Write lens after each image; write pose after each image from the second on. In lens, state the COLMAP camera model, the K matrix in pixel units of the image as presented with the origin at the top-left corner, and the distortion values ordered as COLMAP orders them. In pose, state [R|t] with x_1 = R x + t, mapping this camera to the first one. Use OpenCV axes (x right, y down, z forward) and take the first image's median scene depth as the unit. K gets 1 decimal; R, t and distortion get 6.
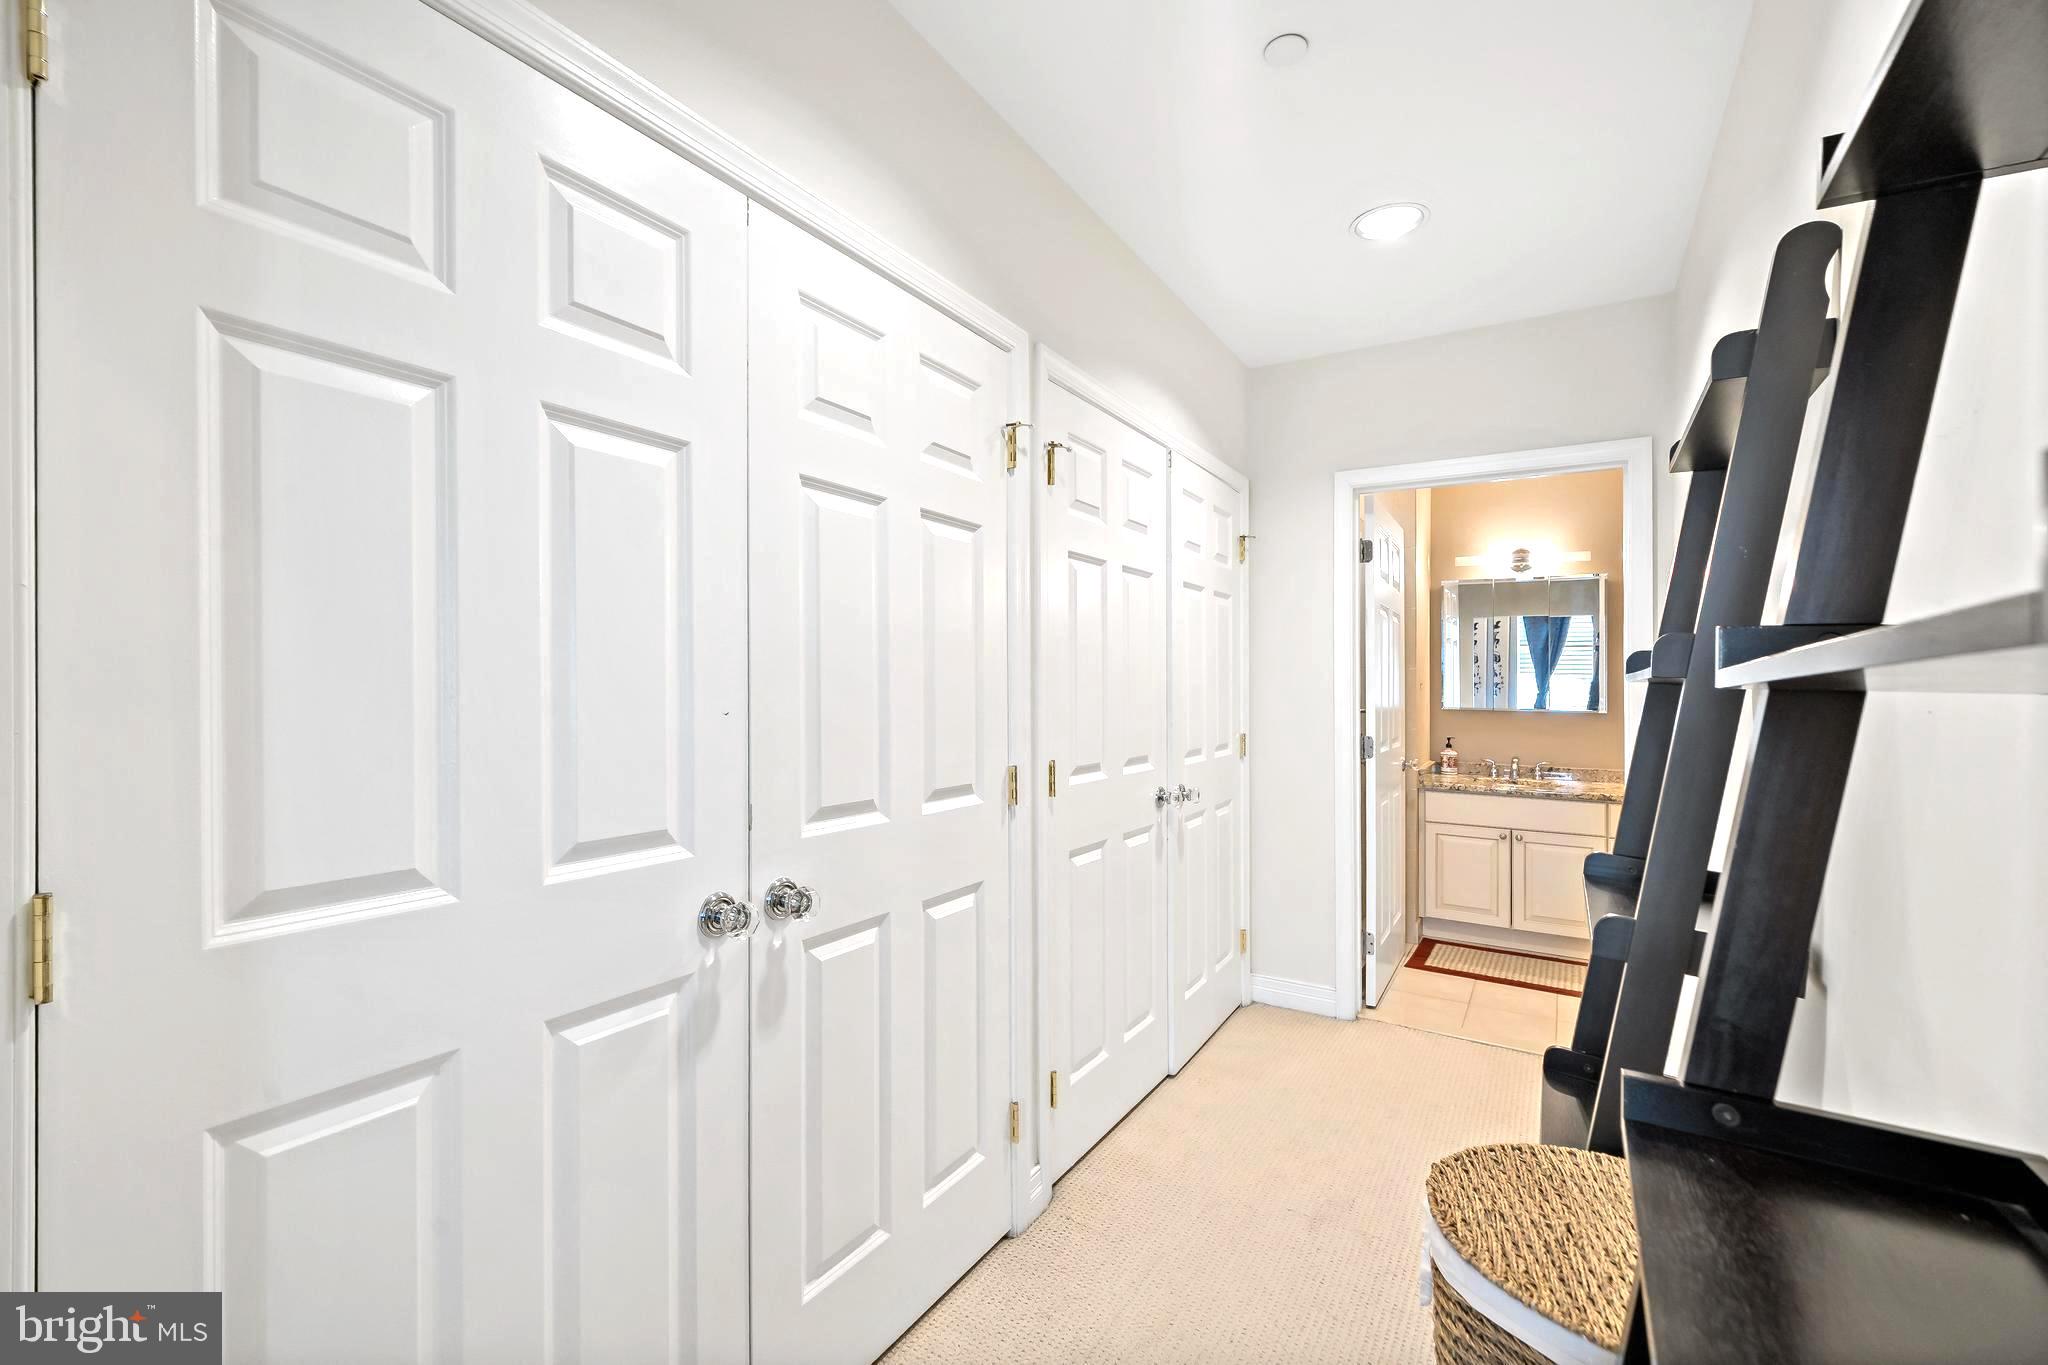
lens RADIAL K [[850.7, 0, 1024.0], [0, 850.7, 682.5], [0, 0, 1]] dist [0.003219, 0.000107]
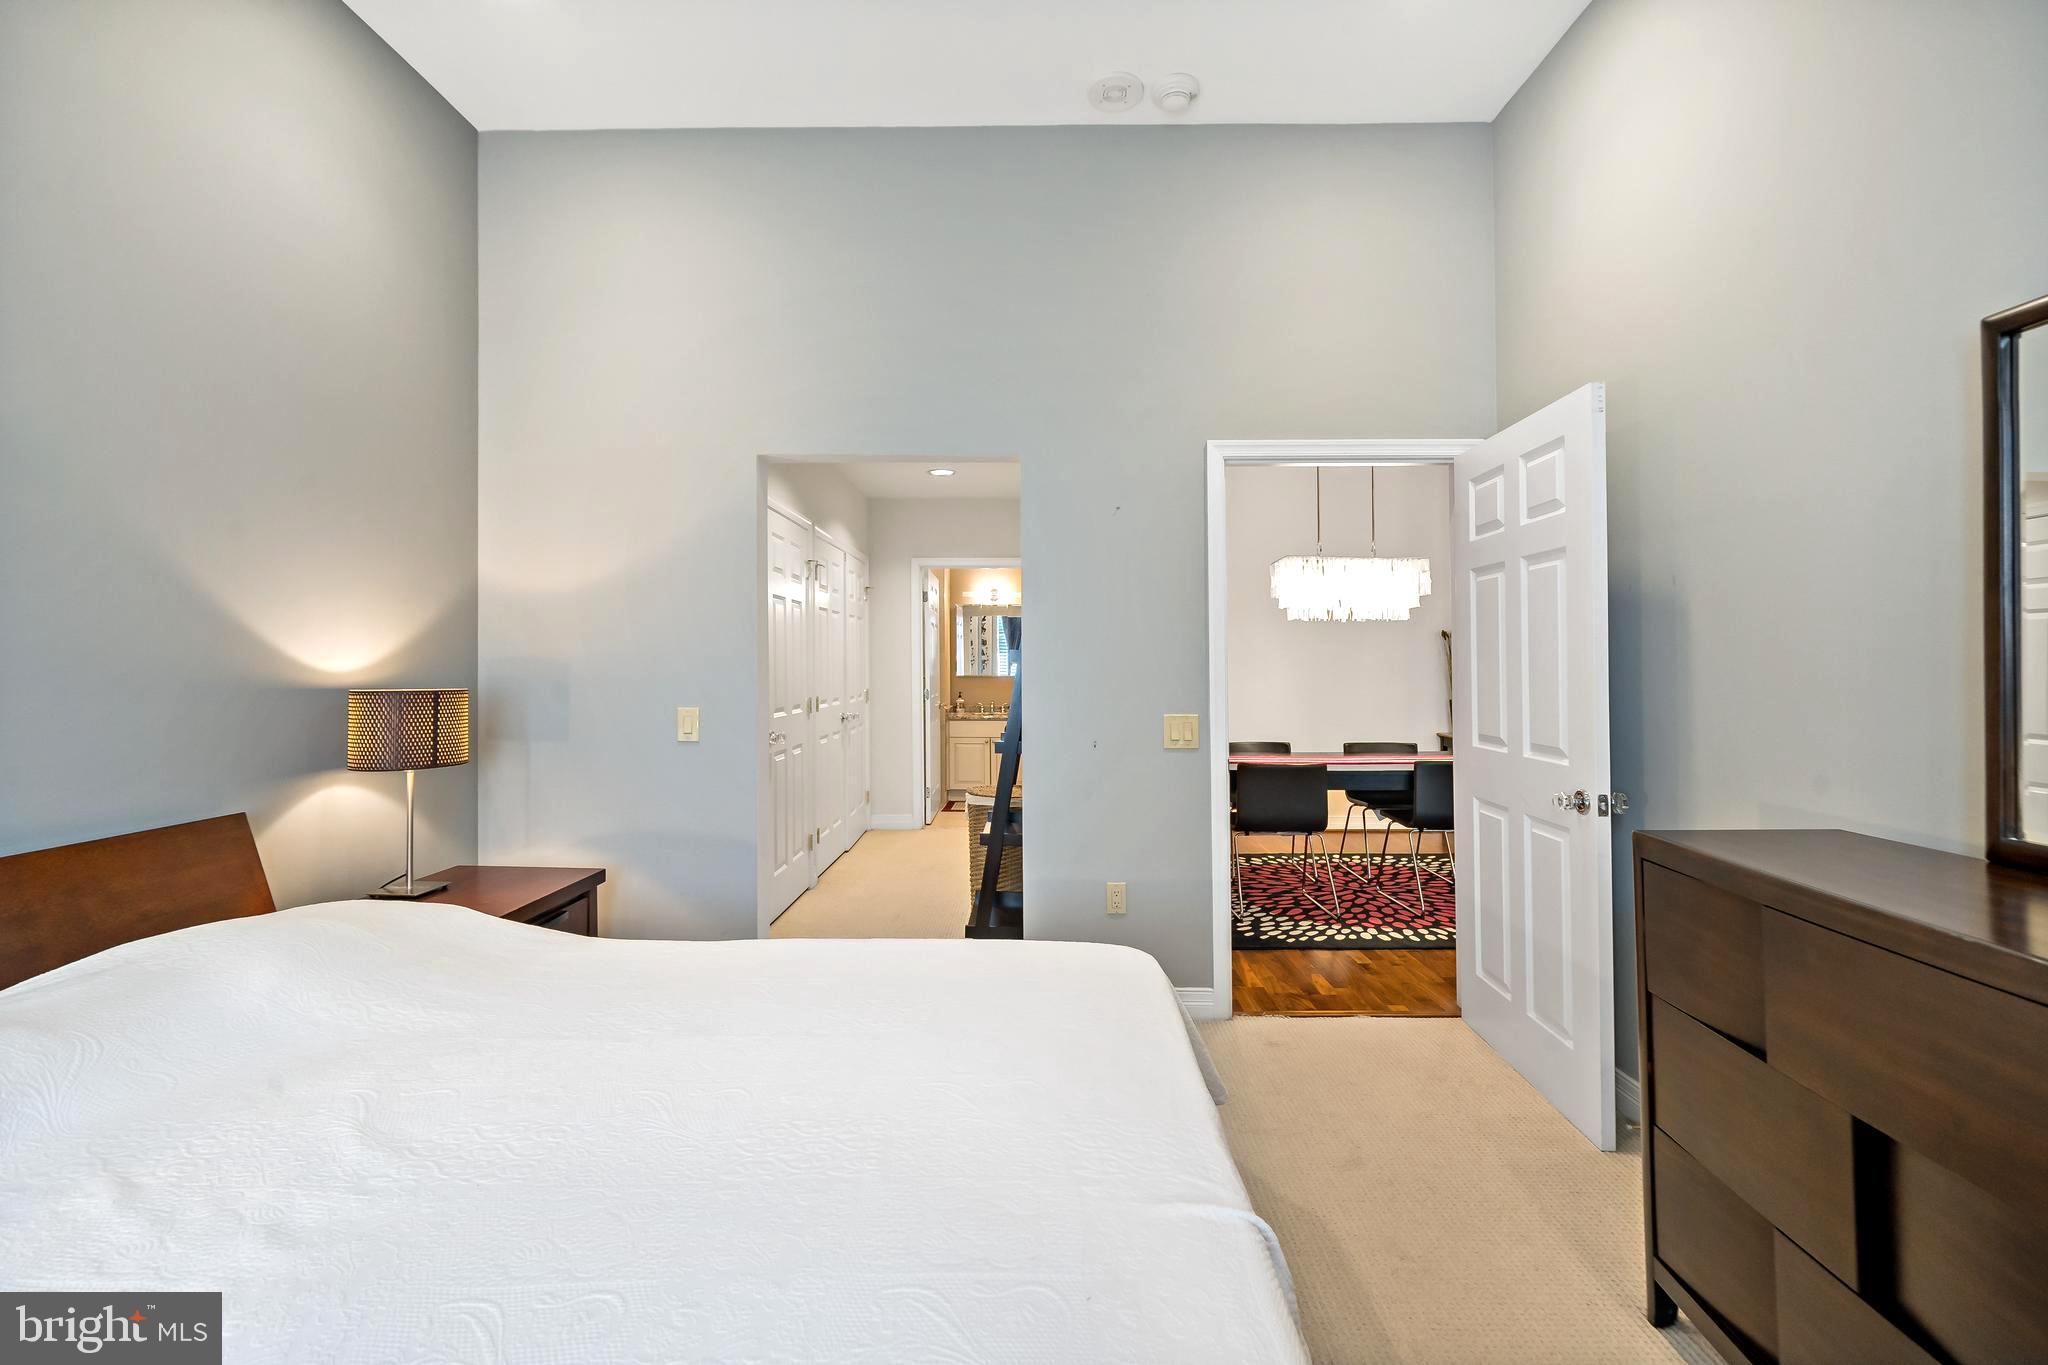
lens RADIAL K [[850.7, 0, 1024.0], [0, 850.7, 682.5], [0, 0, 1]] dist [0.003219, 0.000107]
pose [[0.852113, -0.021702, 0.522907, -0.369517], [0.005900, 0.999475, 0.031867, -0.011672], [-0.523324, -0.024069, 0.851794, -0.682414]]
